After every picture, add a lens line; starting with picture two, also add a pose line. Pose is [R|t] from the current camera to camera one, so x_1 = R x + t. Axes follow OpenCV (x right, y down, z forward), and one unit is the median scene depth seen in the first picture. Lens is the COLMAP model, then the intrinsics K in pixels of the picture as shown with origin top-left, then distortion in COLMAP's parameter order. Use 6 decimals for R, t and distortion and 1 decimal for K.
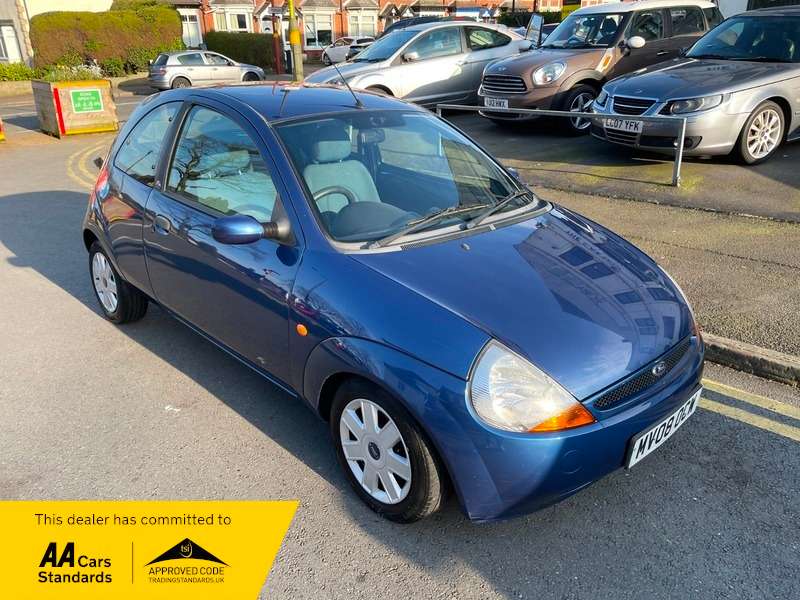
lens RADIAL K [[601.9, 0, 403.7], [0, 601.9, 300.6], [0, 0, 1]] dist [0.090884, -0.123170]
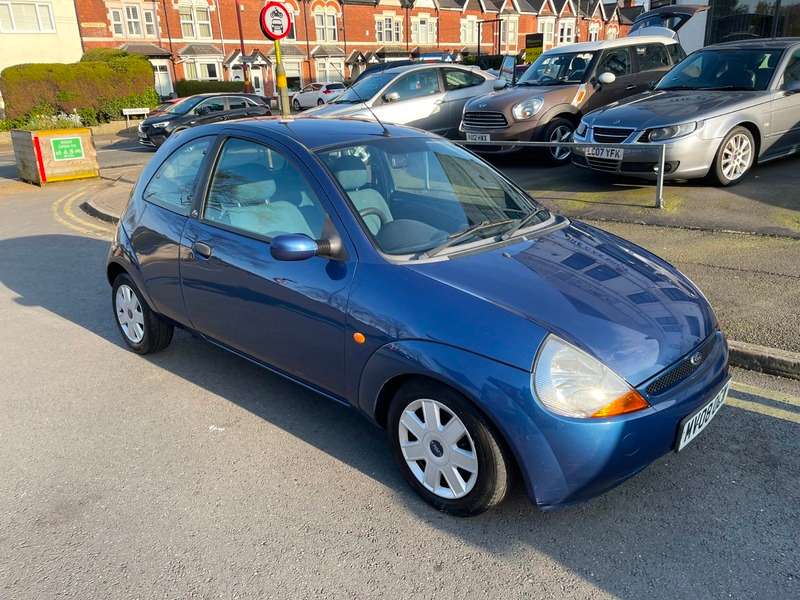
lens RADIAL K [[601.9, 0, 400.6], [0, 601.9, 300.2], [0, 0, 1]] dist [0.090884, -0.123170]
pose [[0.998281, -0.039223, 0.043543, -0.052295], [0.041943, 0.997104, -0.063431, 0.019830], [-0.040929, 0.065148, 0.997036, -0.022619]]
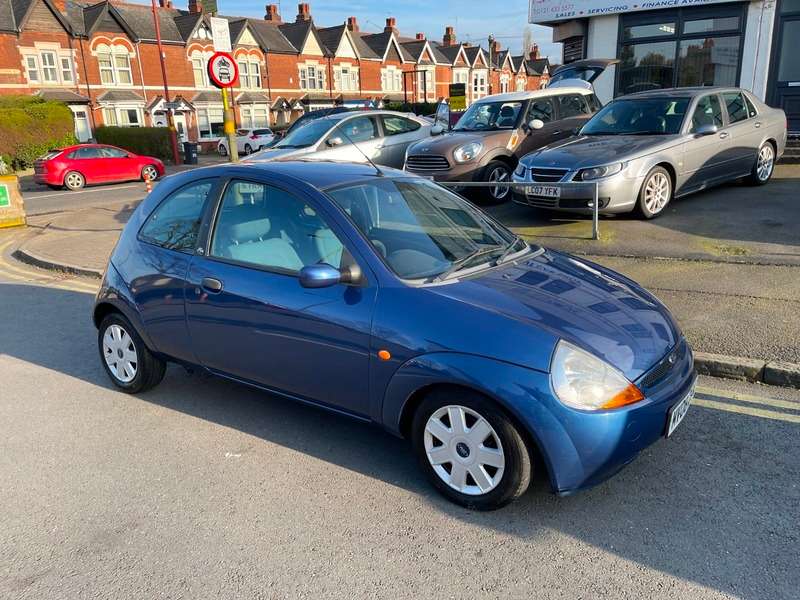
lens RADIAL K [[601.9, 0, 403.7], [0, 601.9, 299.3], [0, 0, 1]] dist [0.090884, -0.123170]
pose [[0.982445, -0.073793, 0.171337, -0.121384], [0.095657, 0.987777, -0.123068, 0.033432], [-0.160162, 0.137297, 0.977496, -0.059785]]
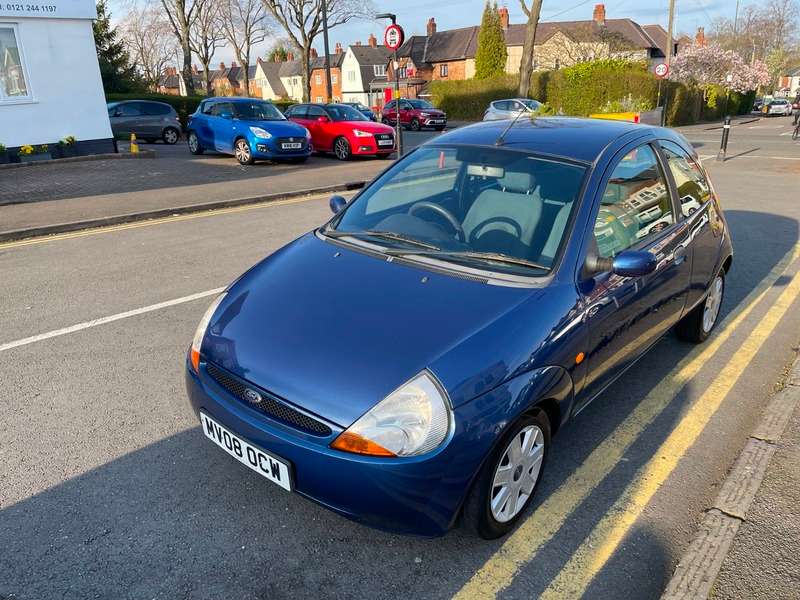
lens RADIAL K [[601.9, 0, 395.2], [0, 601.9, 305.4], [0, 0, 1]] dist [0.090884, -0.123170]
pose [[0.083162, 0.347716, -0.933904, 0.491461], [-0.369891, 0.880973, 0.295071, -0.153895], [0.925346, 0.320905, 0.201881, 0.347126]]
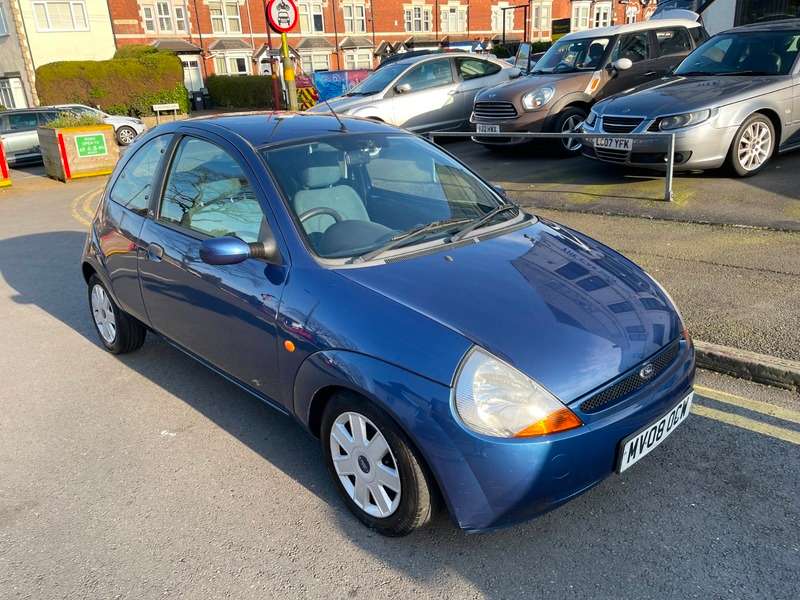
lens RADIAL K [[601.9, 0, 395.4], [0, 601.9, 300.1], [0, 0, 1]] dist [0.090884, -0.123170]
pose [[0.999088, -0.036988, -0.021318, 0.012221], [0.035835, 0.997997, -0.052134, 0.011537], [0.023204, 0.051323, 0.998413, -0.003549]]
